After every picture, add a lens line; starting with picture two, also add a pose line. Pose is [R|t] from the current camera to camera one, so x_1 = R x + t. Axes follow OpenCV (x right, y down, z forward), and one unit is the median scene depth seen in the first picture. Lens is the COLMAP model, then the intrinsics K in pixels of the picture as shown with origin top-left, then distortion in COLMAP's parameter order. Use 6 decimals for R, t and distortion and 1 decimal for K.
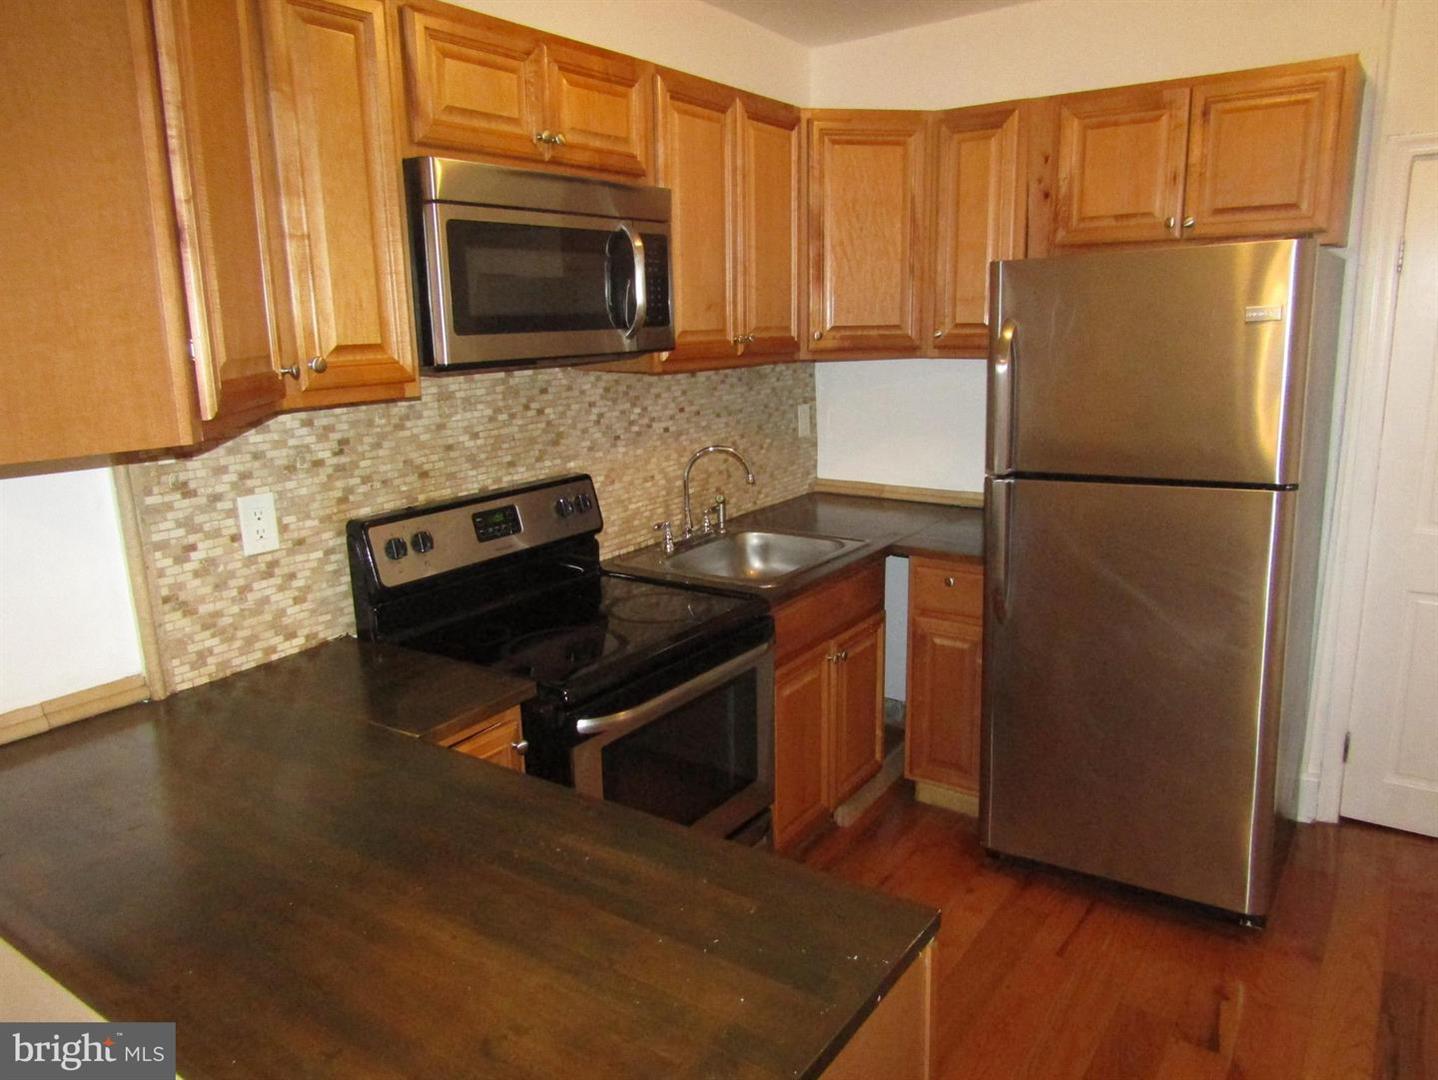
lens RADIAL K [[1021.9, 0, 721.6], [0, 1021.9, 541.3], [0, 0, 1]] dist [-0.016104, 0.004254]
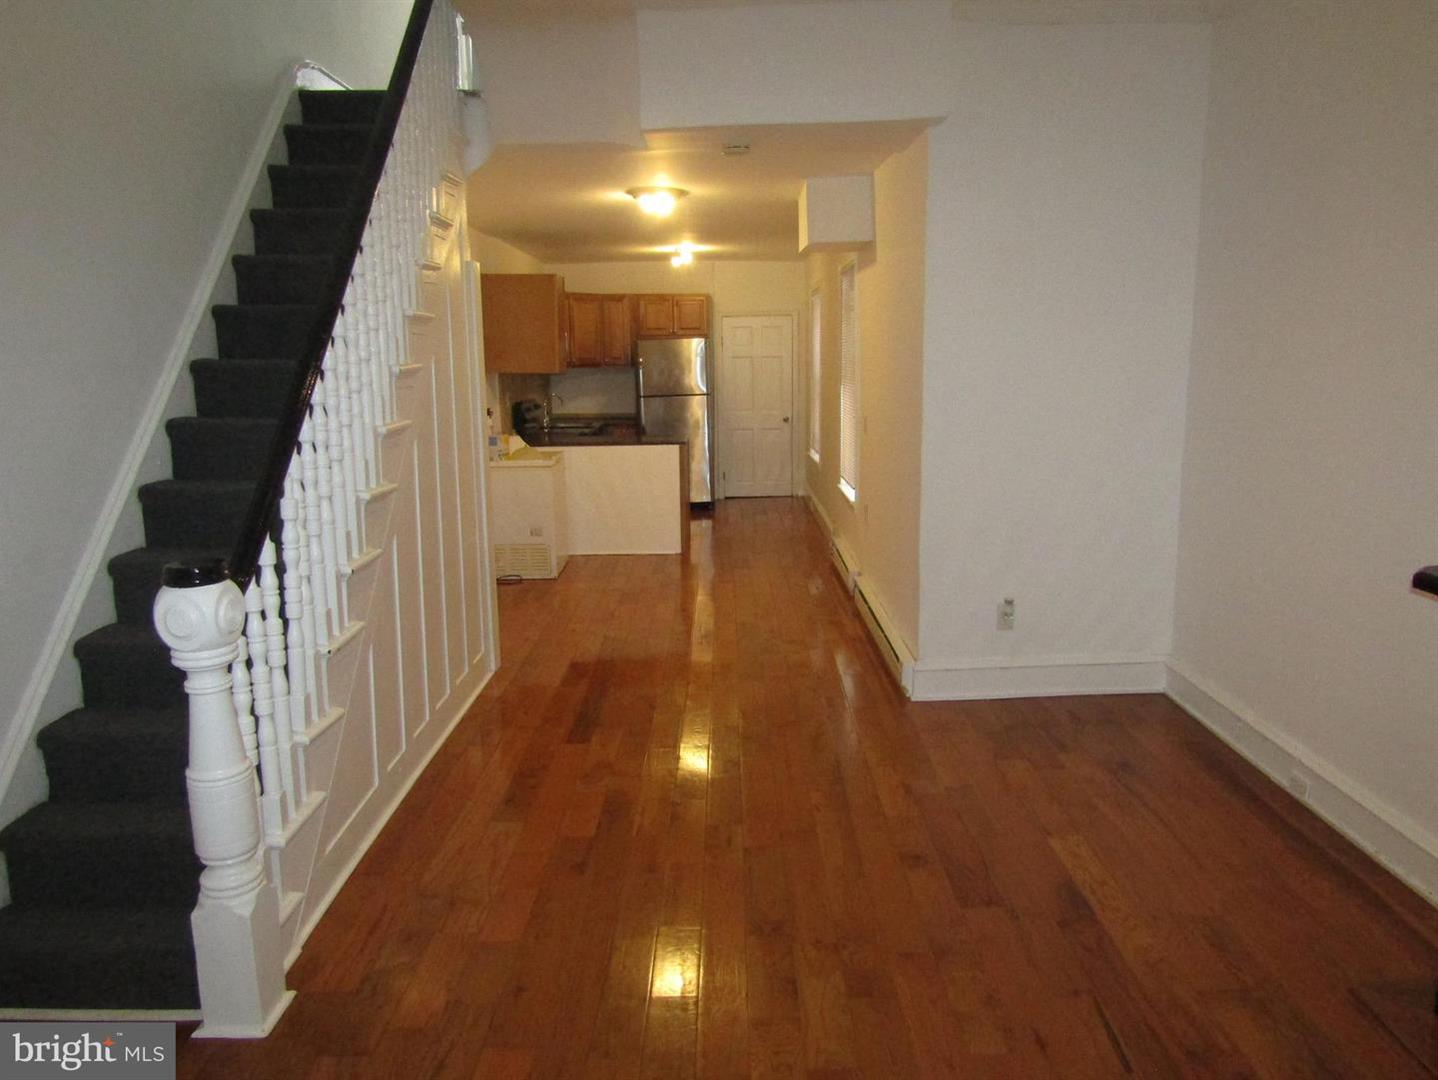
lens RADIAL K [[1021.9, 0, 722.5], [0, 1021.9, 546.0], [0, 0, 1]] dist [-0.016104, 0.004254]
pose [[0.819188, -0.090785, 0.566294, -1.787770], [0.117672, 0.992991, -0.011031, 0.599884], [-0.561323, 0.075674, 0.824130, -2.394762]]
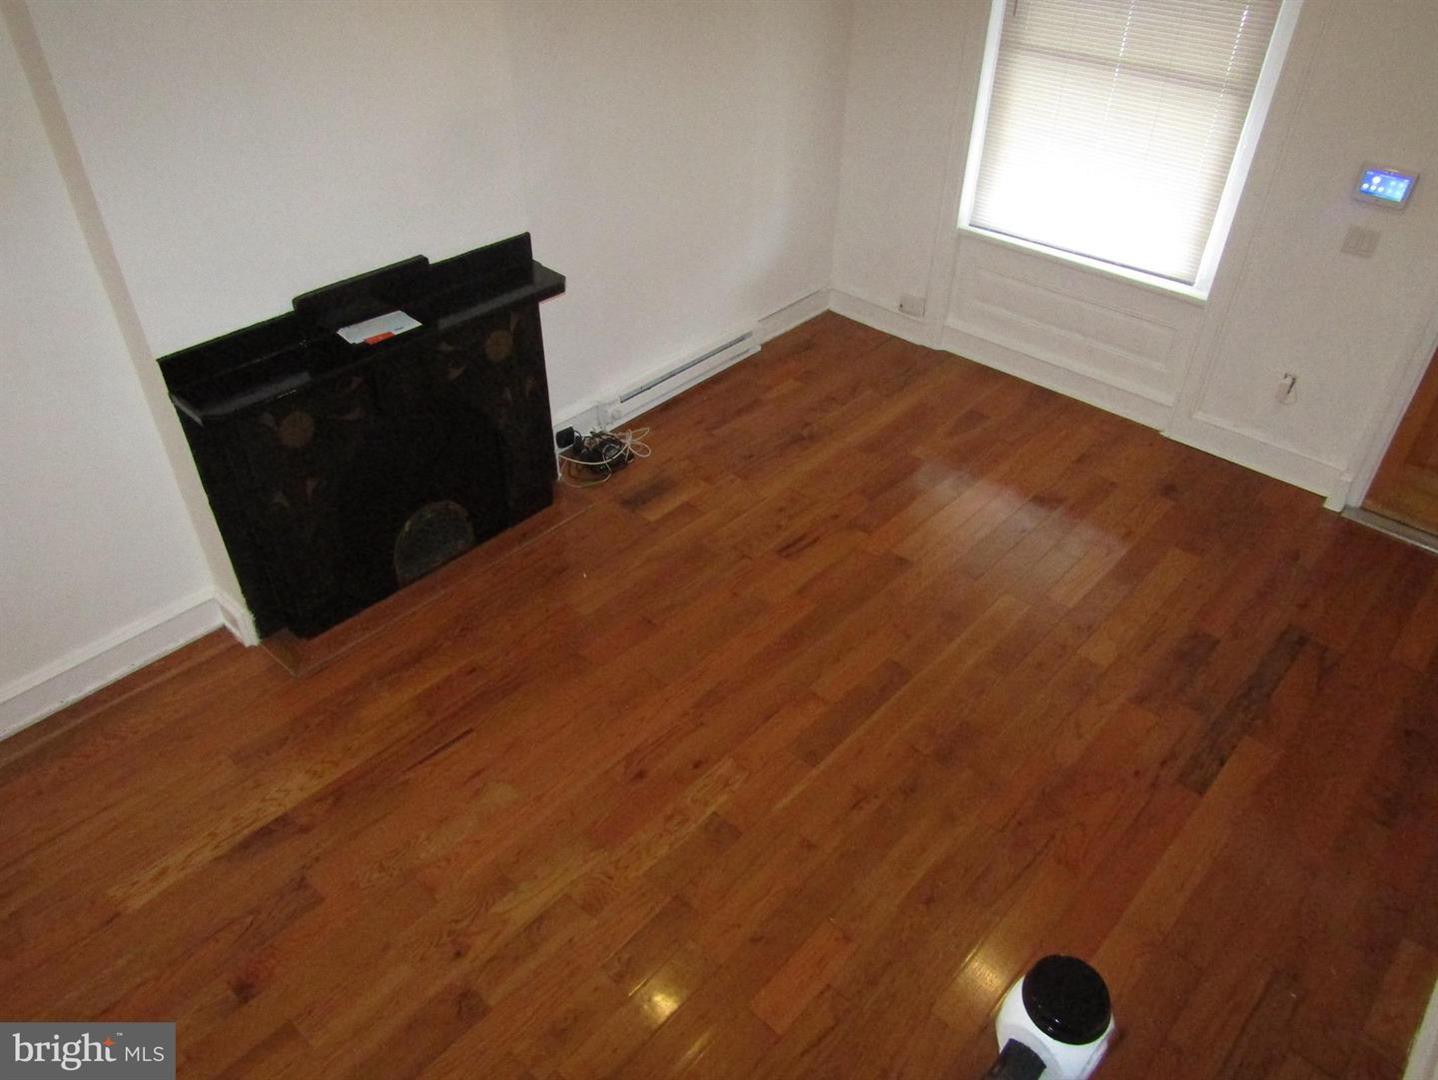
lens RADIAL K [[1021.9, 0, 714.5], [0, 1021.9, 538.9], [0, 0, 1]] dist [-0.016104, 0.004254]
pose [[-0.991890, -0.063033, 0.110368, -1.491840], [0.044237, 0.642861, 0.764704, -0.136075], [-0.119153, 0.763385, -0.634859, -1.161138]]
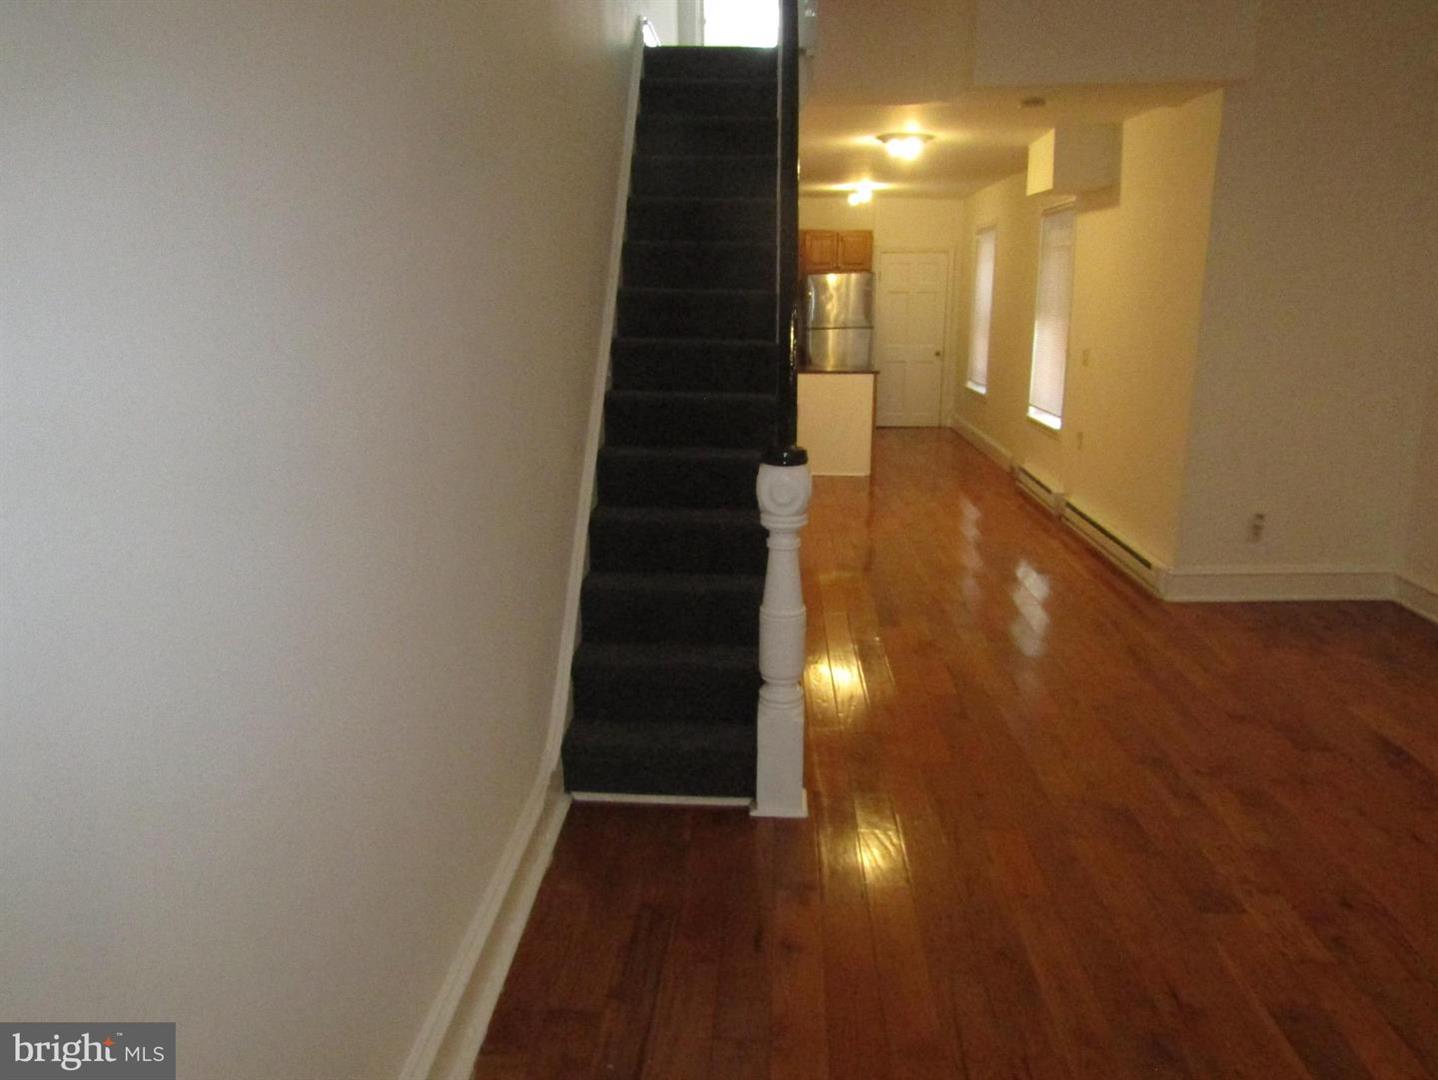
lens RADIAL K [[1021.9, 0, 719.4], [0, 1021.9, 540.4], [0, 0, 1]] dist [-0.016104, 0.004254]
pose [[0.844211, -0.100381, 0.526528, -2.356838], [0.092769, 0.994846, 0.040922, 0.602120], [-0.527922, 0.014298, 0.849173, -2.338195]]
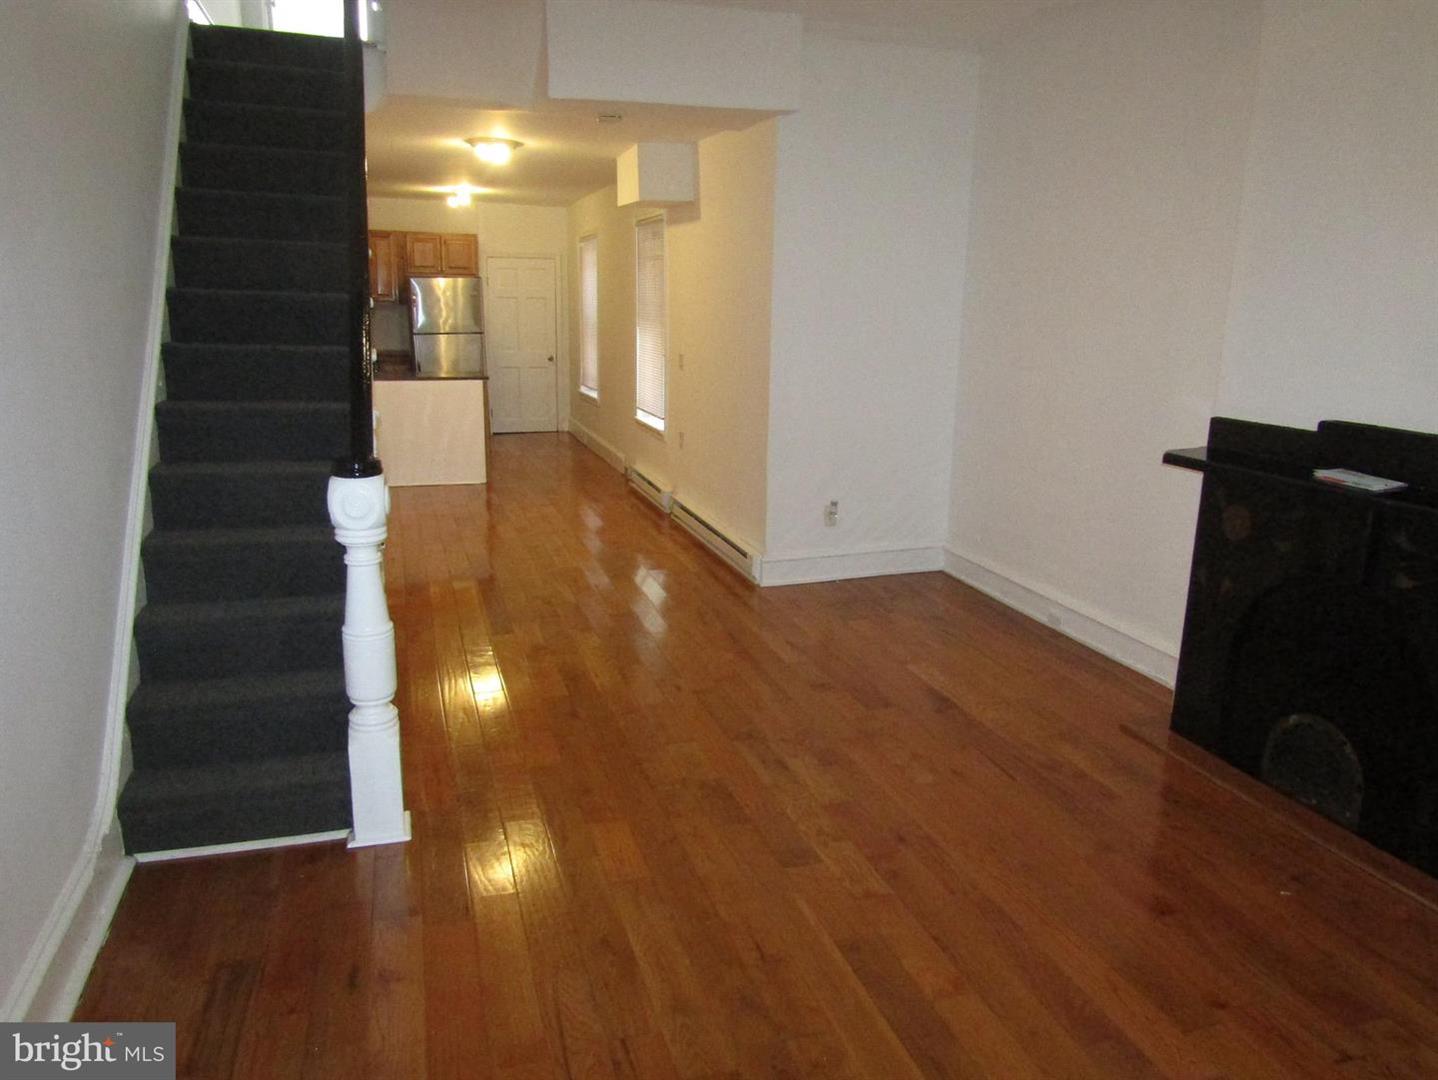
lens RADIAL K [[1021.9, 0, 724.4], [0, 1021.9, 539.0], [0, 0, 1]] dist [-0.016104, 0.004254]
pose [[0.600883, -0.144817, 0.786109, -2.313964], [0.138626, 0.987429, 0.075941, 0.609608], [-0.787224, 0.063344, 0.613405, -2.381997]]
